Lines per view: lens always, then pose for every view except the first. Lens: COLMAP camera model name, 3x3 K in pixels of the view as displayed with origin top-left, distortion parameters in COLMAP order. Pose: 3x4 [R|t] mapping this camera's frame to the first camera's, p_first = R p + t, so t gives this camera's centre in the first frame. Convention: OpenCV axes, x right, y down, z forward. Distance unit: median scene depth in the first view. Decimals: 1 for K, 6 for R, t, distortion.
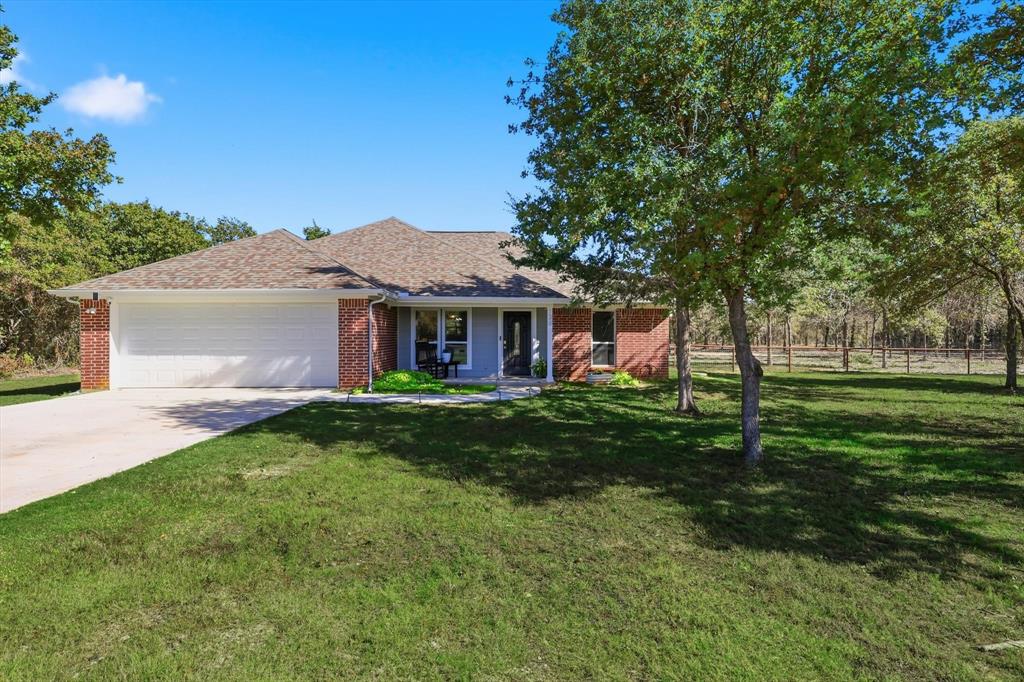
lens RADIAL K [[453.2, 0, 505.3], [0, 453.2, 340.5], [0, 0, 1]] dist [0.002165, 0.000113]
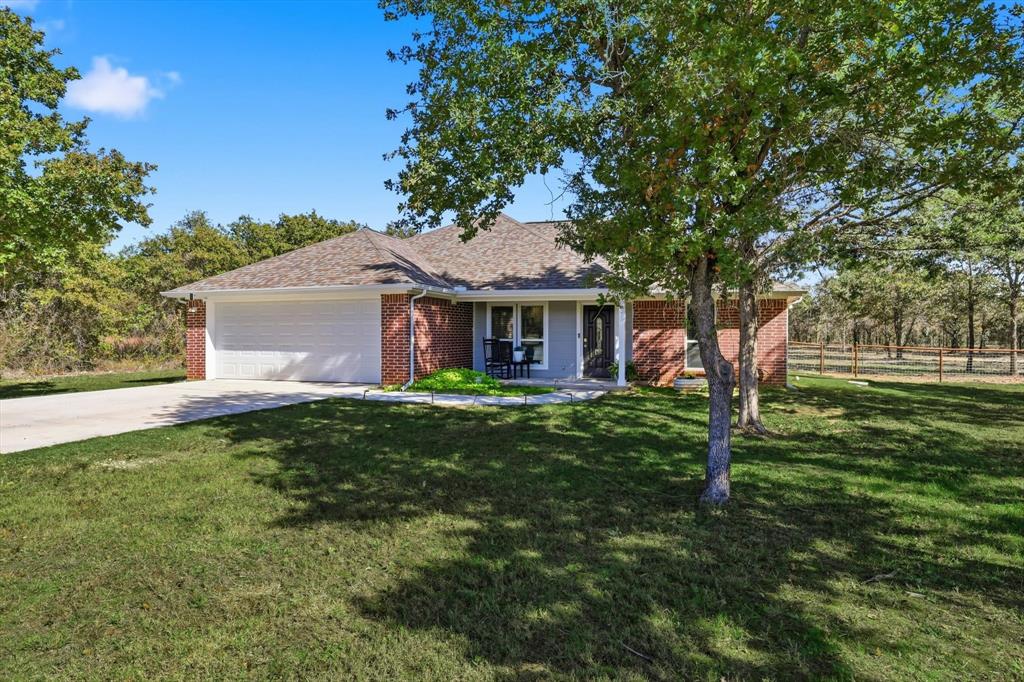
lens RADIAL K [[482.3, 0, 548.4], [0, 482.3, 340.3], [0, 0, 1]] dist [0.000890, 0.000112]
pose [[0.957792, 0.004757, -0.287422, 0.228636], [-0.004469, 0.999989, 0.001656, 0.003536], [0.287427, -0.000301, 0.957803, 0.081856]]
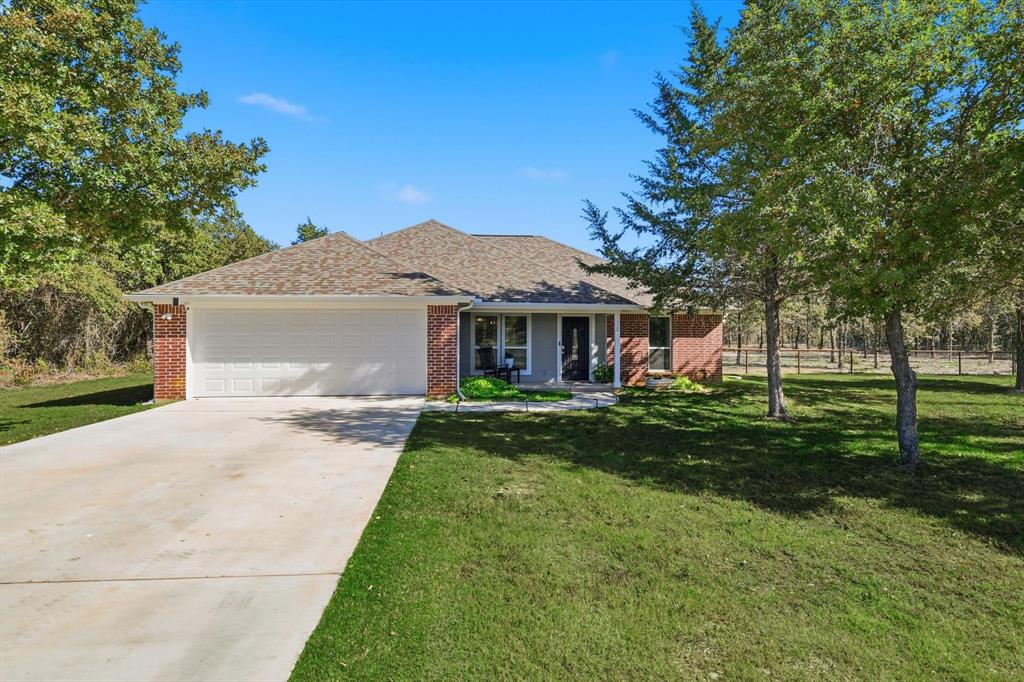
lens RADIAL K [[453.3, 0, 512.0], [0, 453.3, 341.0], [0, 0, 1]] dist [0.004226, 0.000086]
pose [[0.998222, 0.000415, 0.059603, -0.197724], [-0.000478, 0.999999, 0.001044, -0.012530], [-0.059602, -0.001071, 0.998222, 0.003458]]
